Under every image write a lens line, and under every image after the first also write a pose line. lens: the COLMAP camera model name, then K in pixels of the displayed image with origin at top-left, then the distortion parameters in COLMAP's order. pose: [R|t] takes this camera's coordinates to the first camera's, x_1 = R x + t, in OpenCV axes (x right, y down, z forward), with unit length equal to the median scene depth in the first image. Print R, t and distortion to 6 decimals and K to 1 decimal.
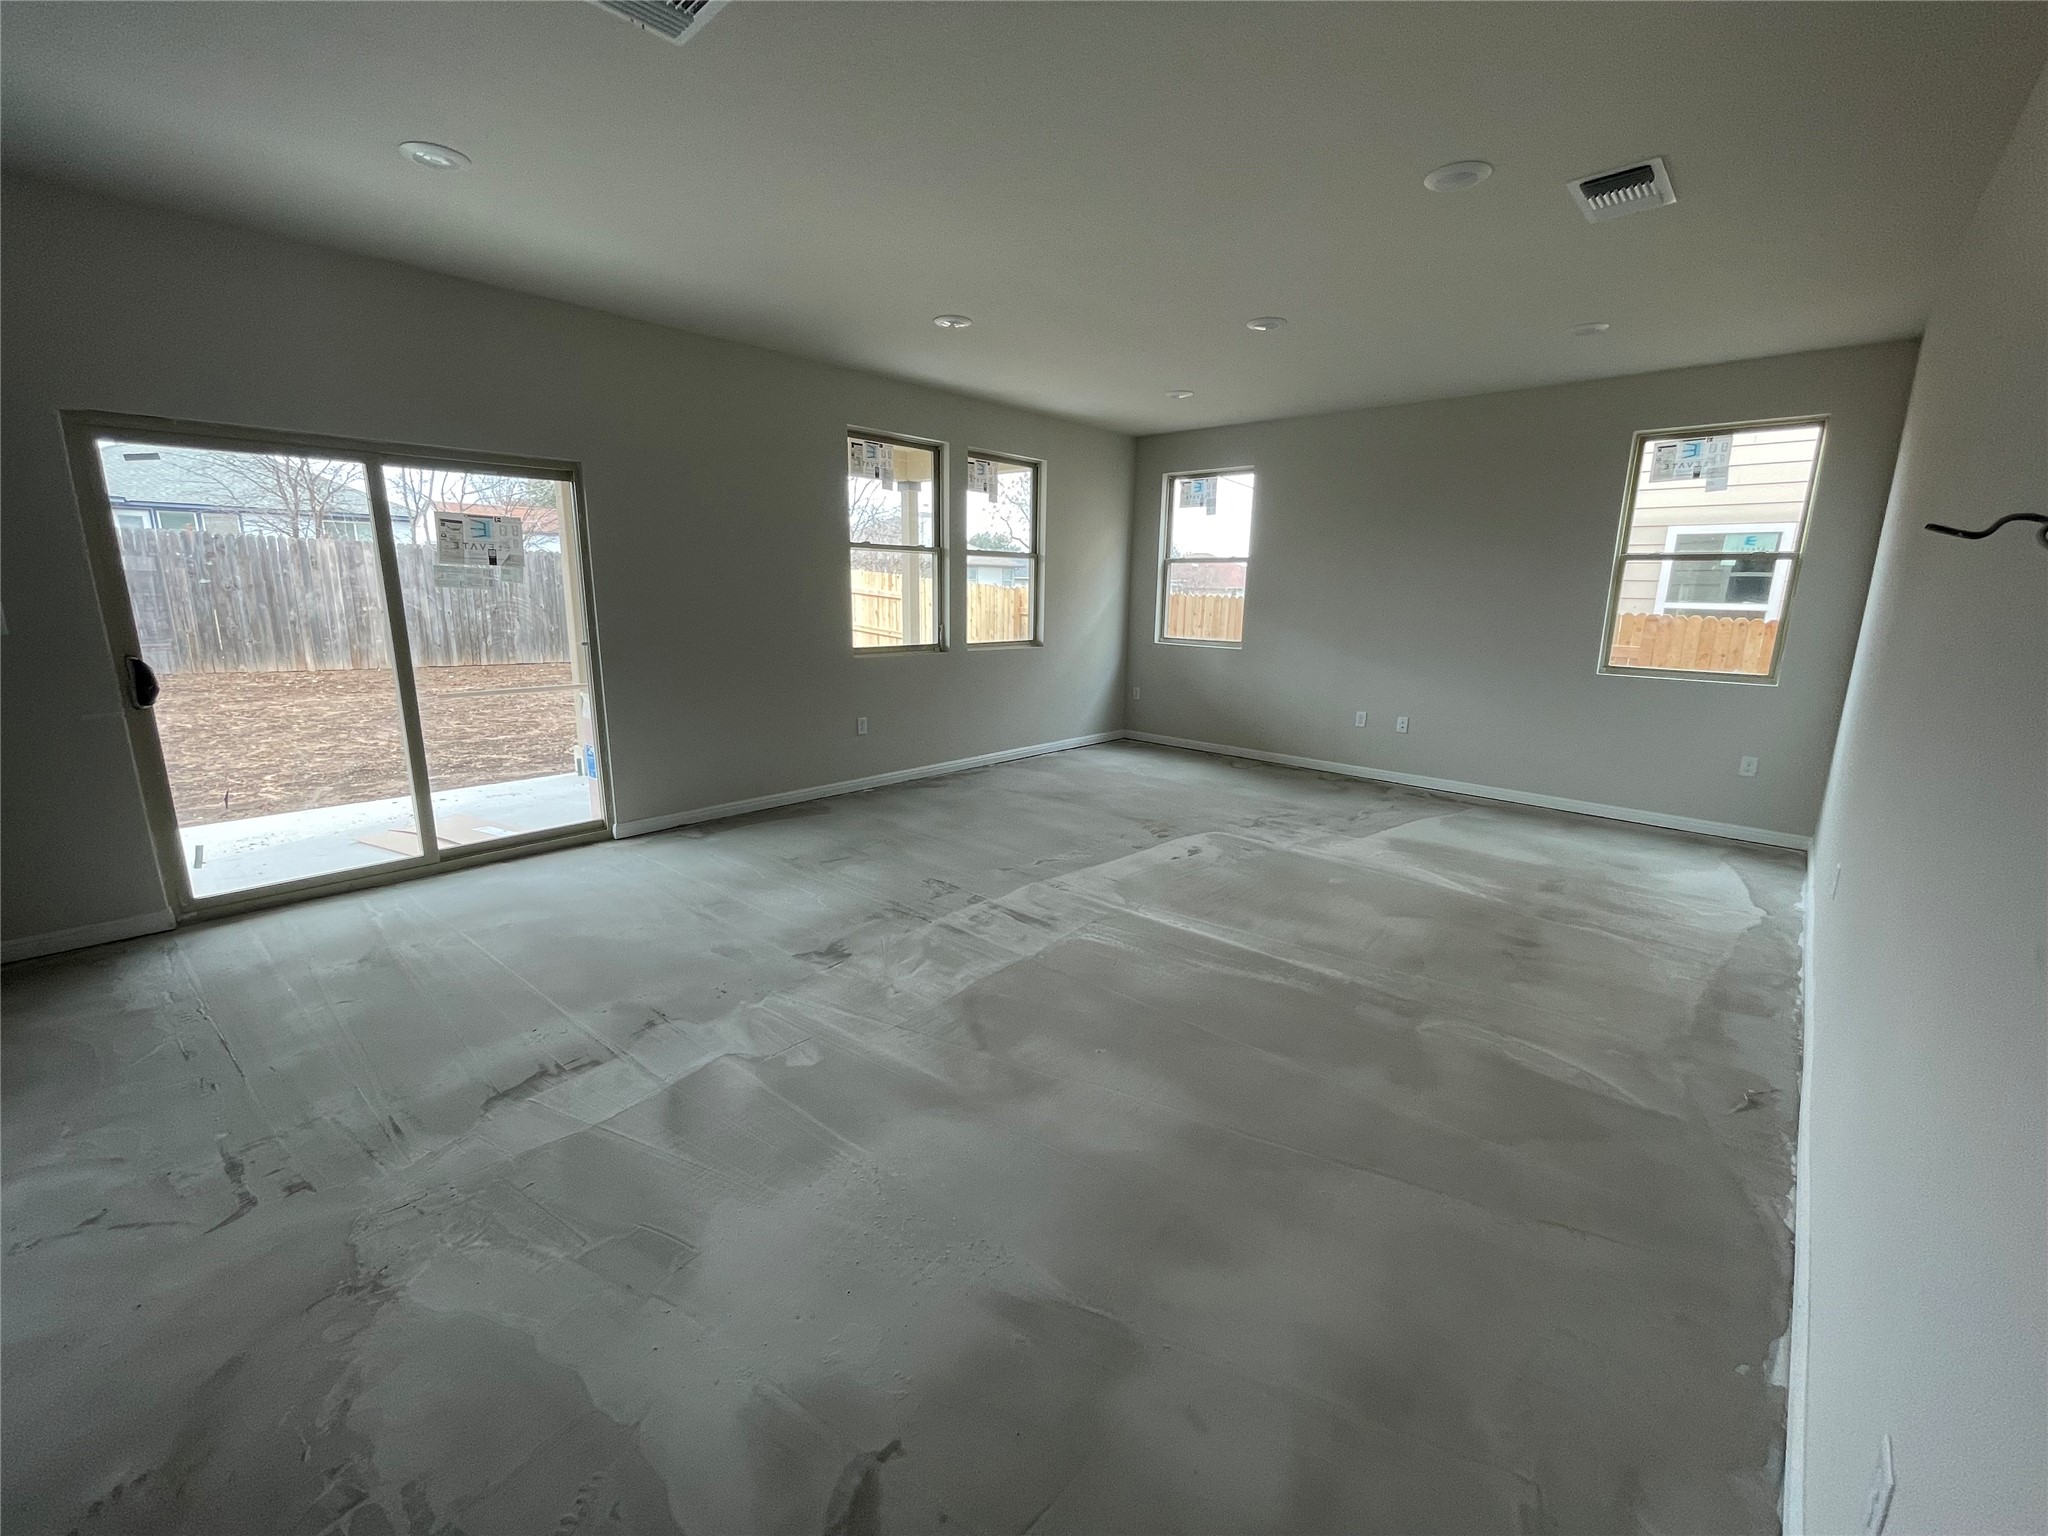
lens RADIAL K [[836.2, 0, 1021.4], [0, 836.2, 762.8], [0, 0, 1]] dist [-0.002639, 0.000877]
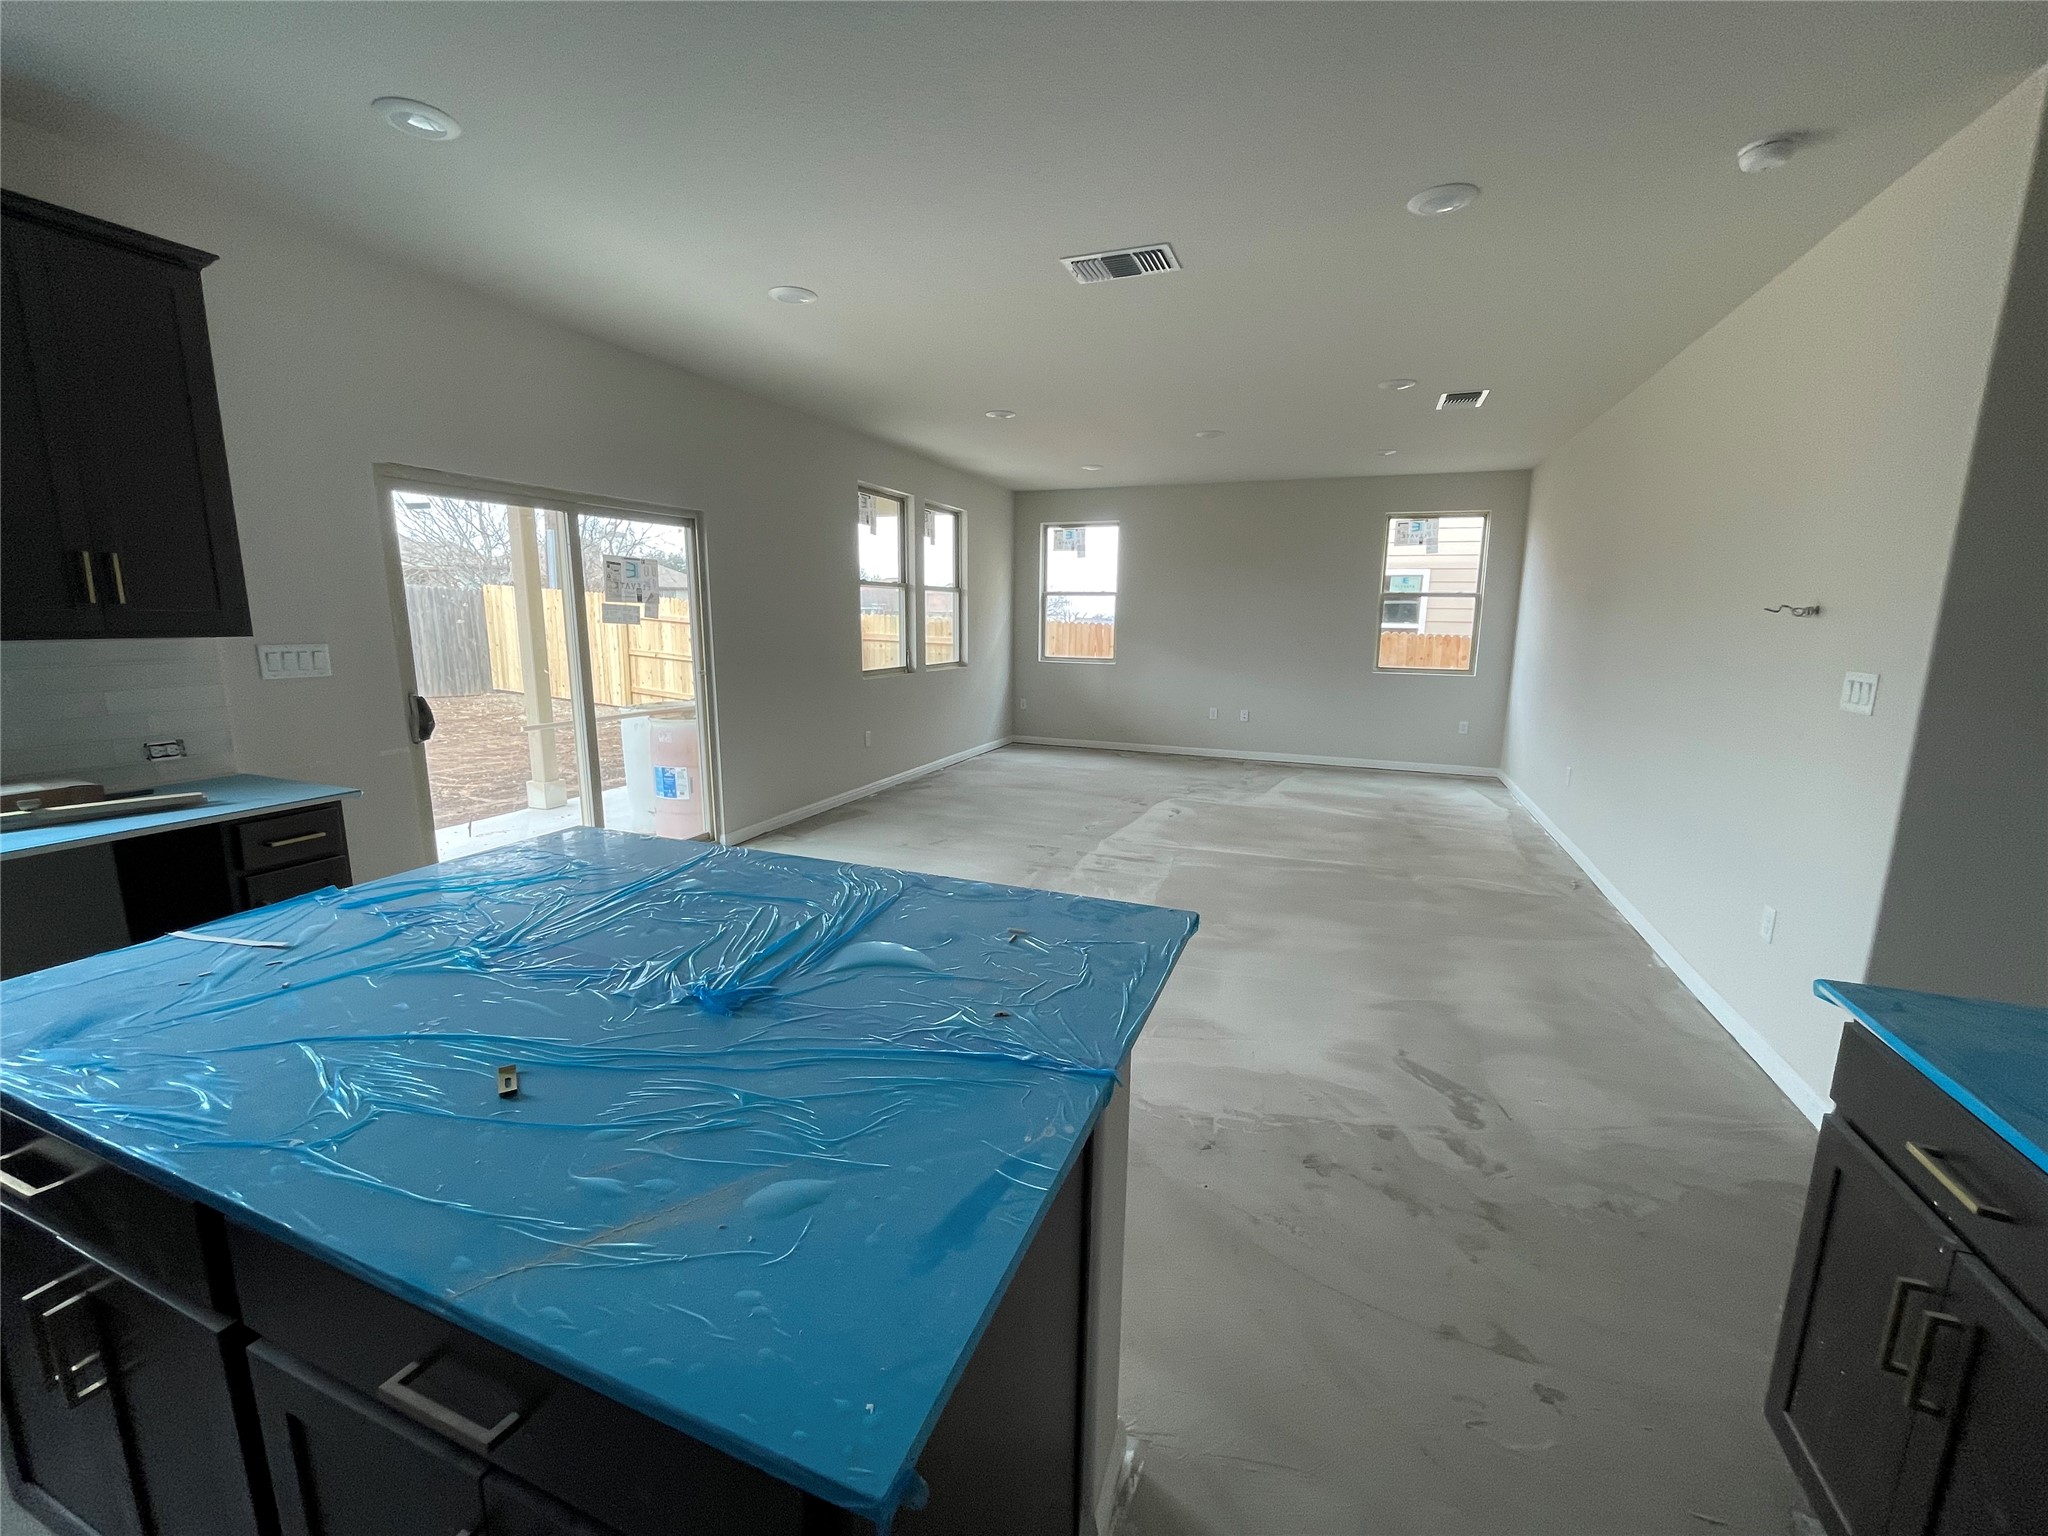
lens RADIAL K [[836.2, 0, 1022.0], [0, 836.2, 761.7], [0, 0, 1]] dist [-0.002639, 0.000877]
pose [[0.928067, -0.070188, 0.365738, -0.482324], [0.080197, 0.996704, -0.012225, 0.020918], [-0.363675, 0.040677, 0.930638, -0.162994]]
